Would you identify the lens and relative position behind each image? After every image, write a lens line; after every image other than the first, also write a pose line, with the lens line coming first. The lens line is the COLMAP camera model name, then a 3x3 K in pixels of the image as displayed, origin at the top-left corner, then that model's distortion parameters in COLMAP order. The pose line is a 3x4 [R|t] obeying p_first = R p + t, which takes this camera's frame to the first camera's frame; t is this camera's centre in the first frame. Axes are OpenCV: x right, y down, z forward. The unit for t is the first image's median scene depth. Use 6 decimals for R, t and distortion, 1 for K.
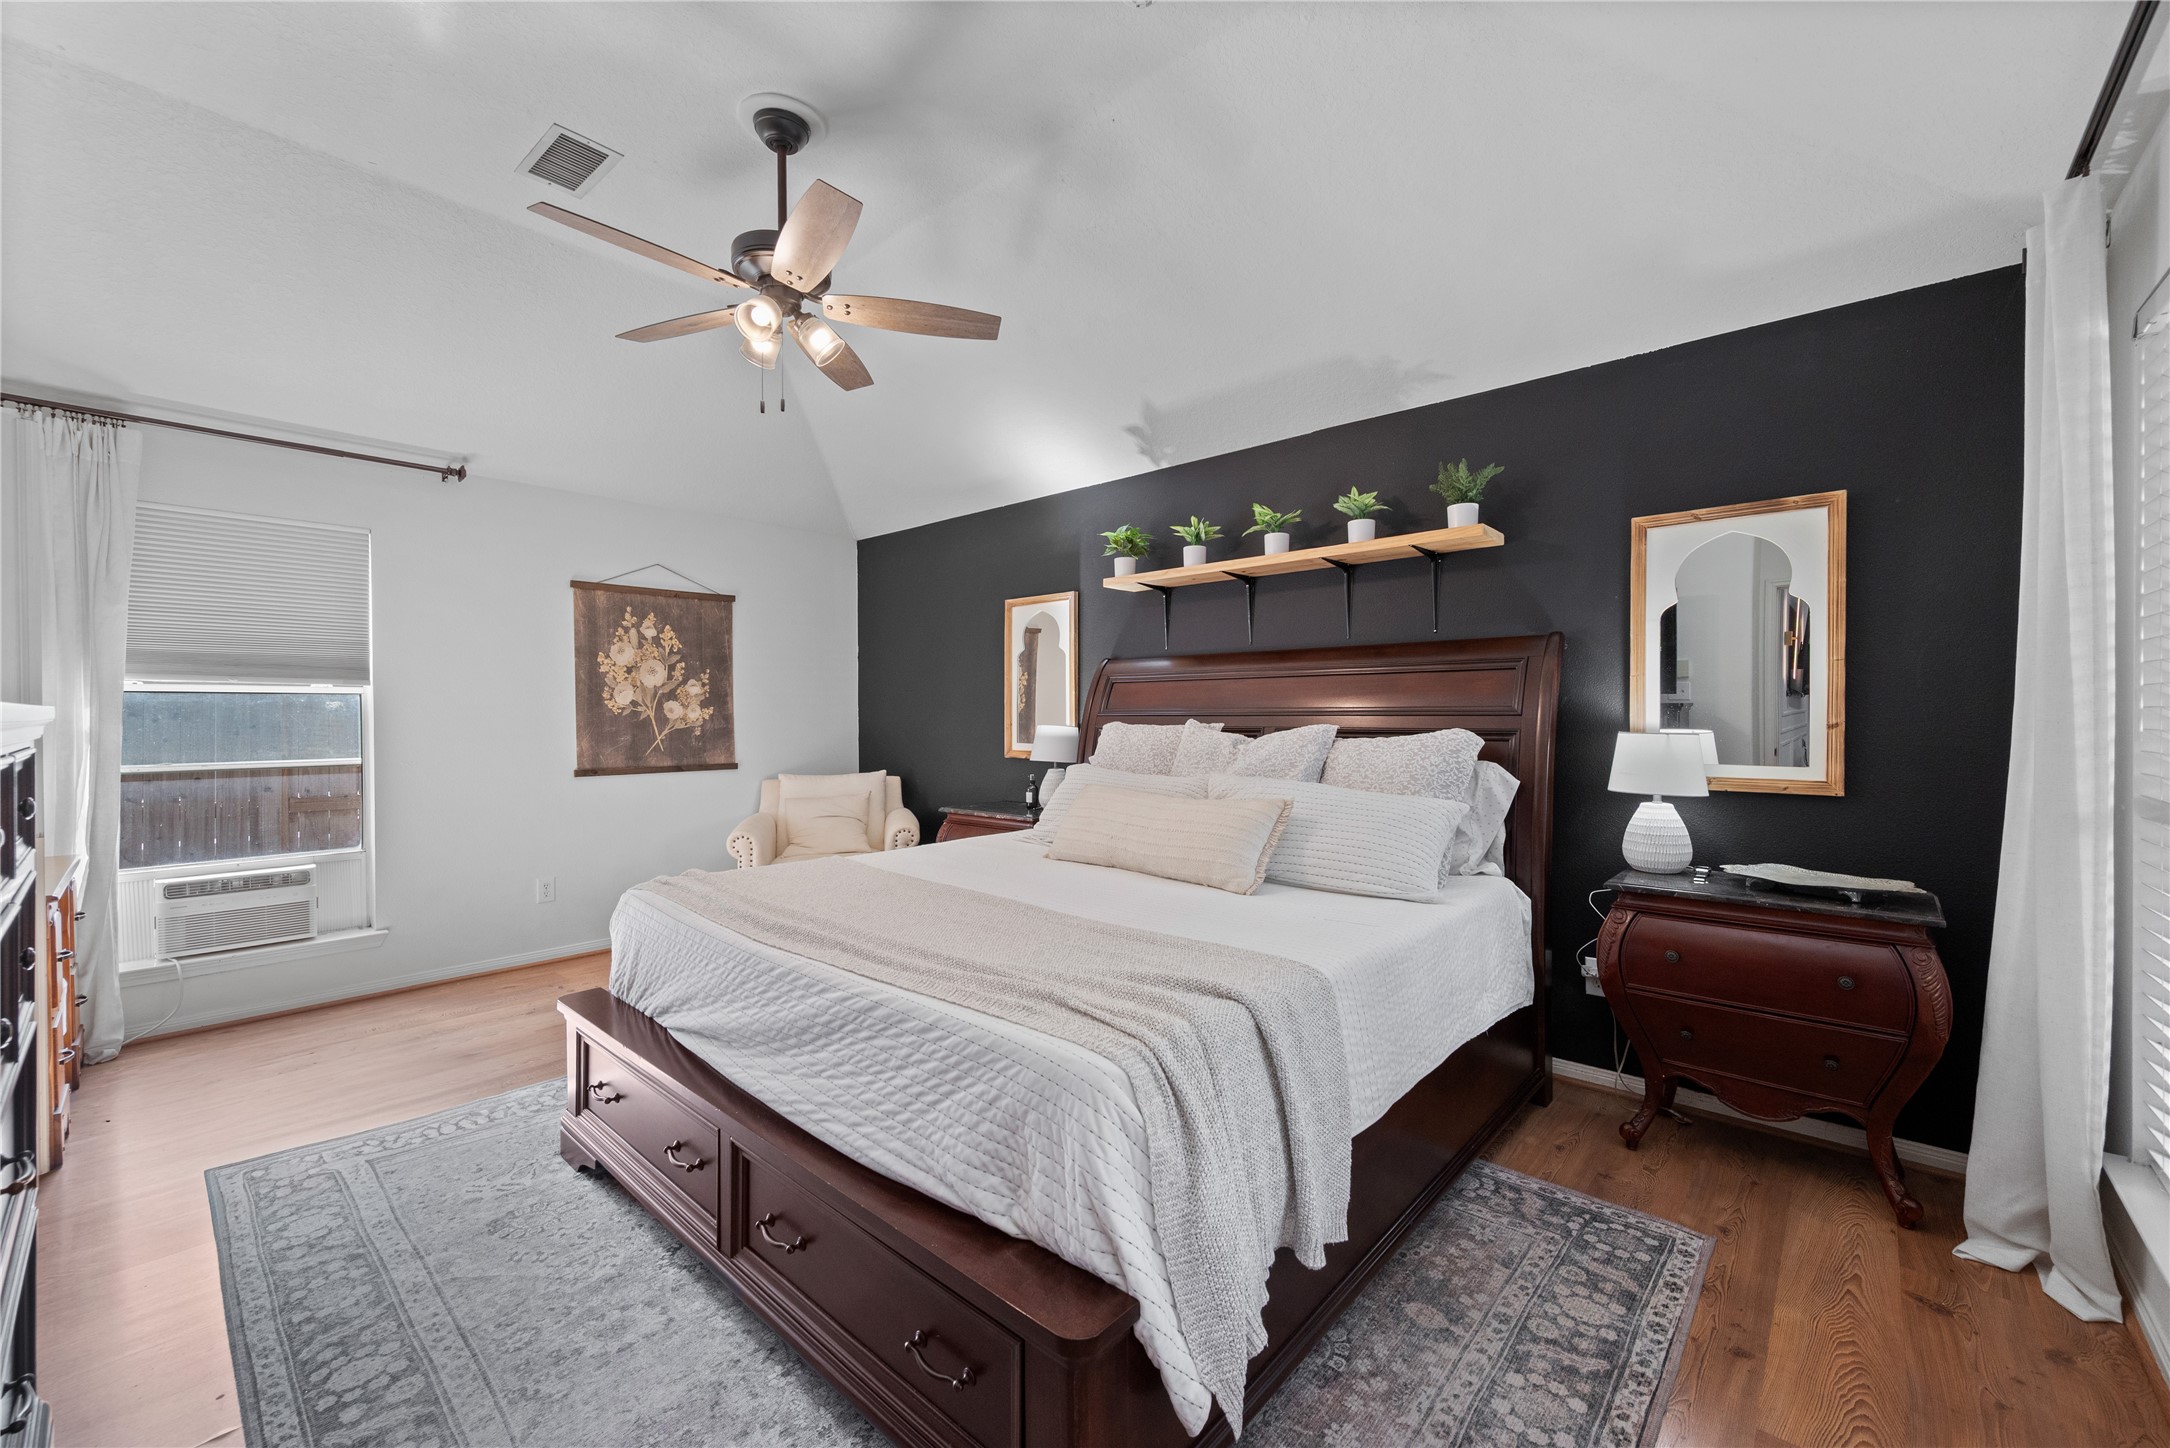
lens RADIAL K [[862.6, 0, 1104.1], [0, 862.6, 709.4], [0, 0, 1]] dist [-0.002026, 0.000157]
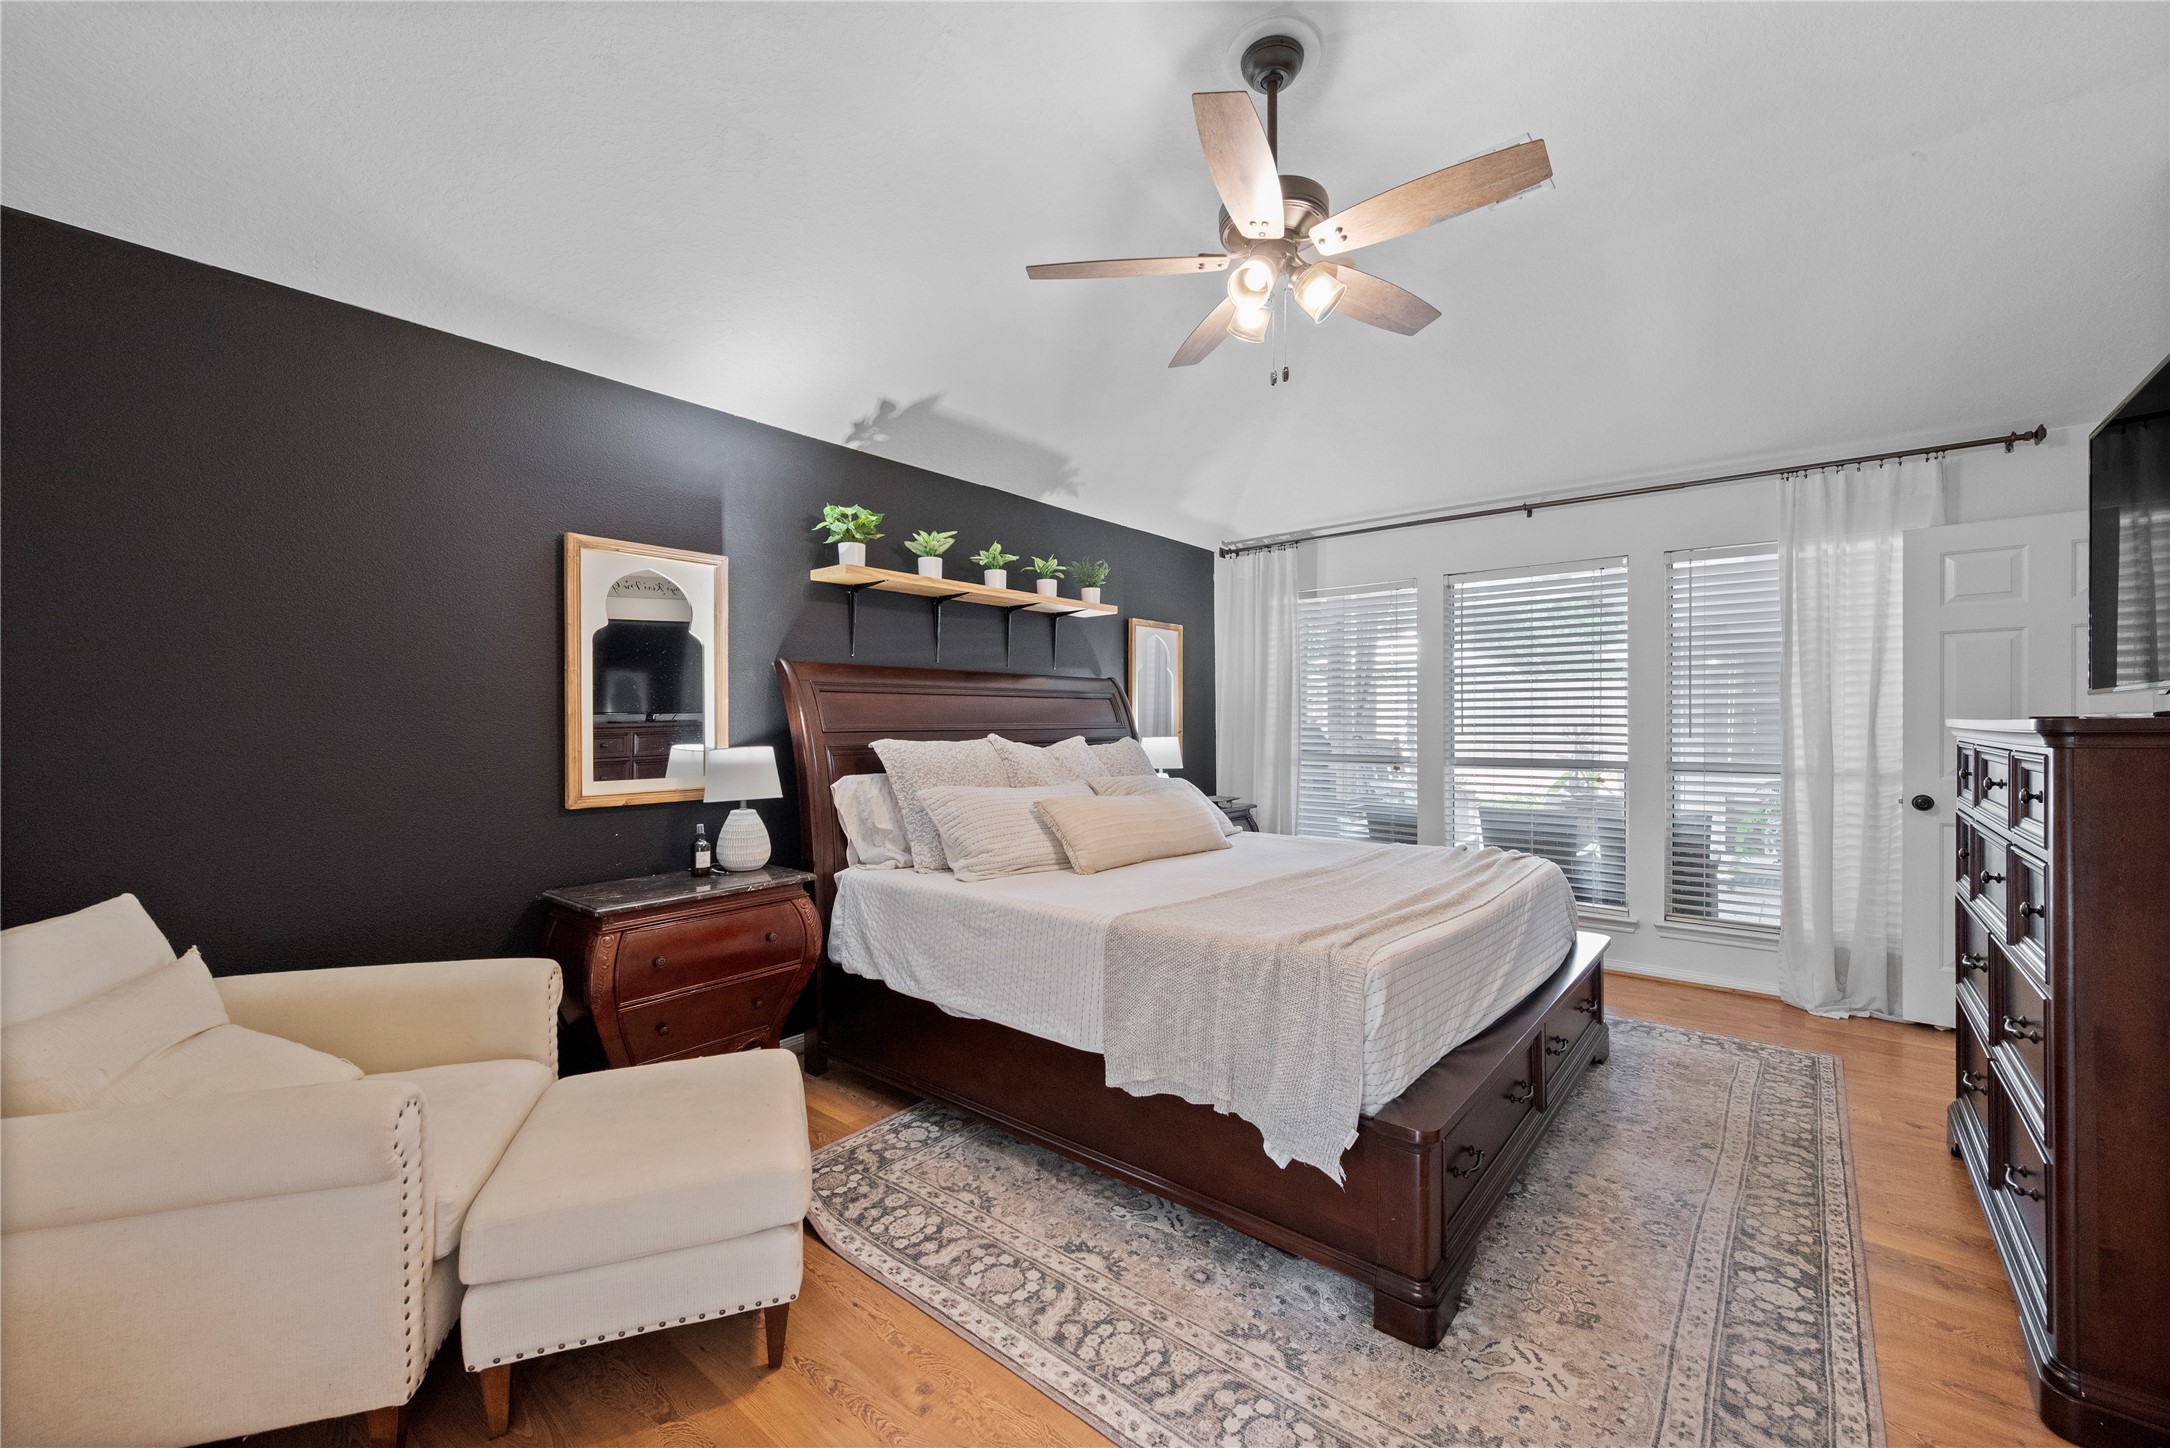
lens RADIAL K [[862.6, 0, 1104.1], [0, 862.6, 709.4], [0, 0, 1]] dist [-0.002026, 0.000157]
pose [[-0.041210, 0.025980, 0.998813, -1.649053], [0.006555, 0.999647, -0.025732, 0.017229], [-0.999129, 0.005487, -0.041366, 1.602464]]
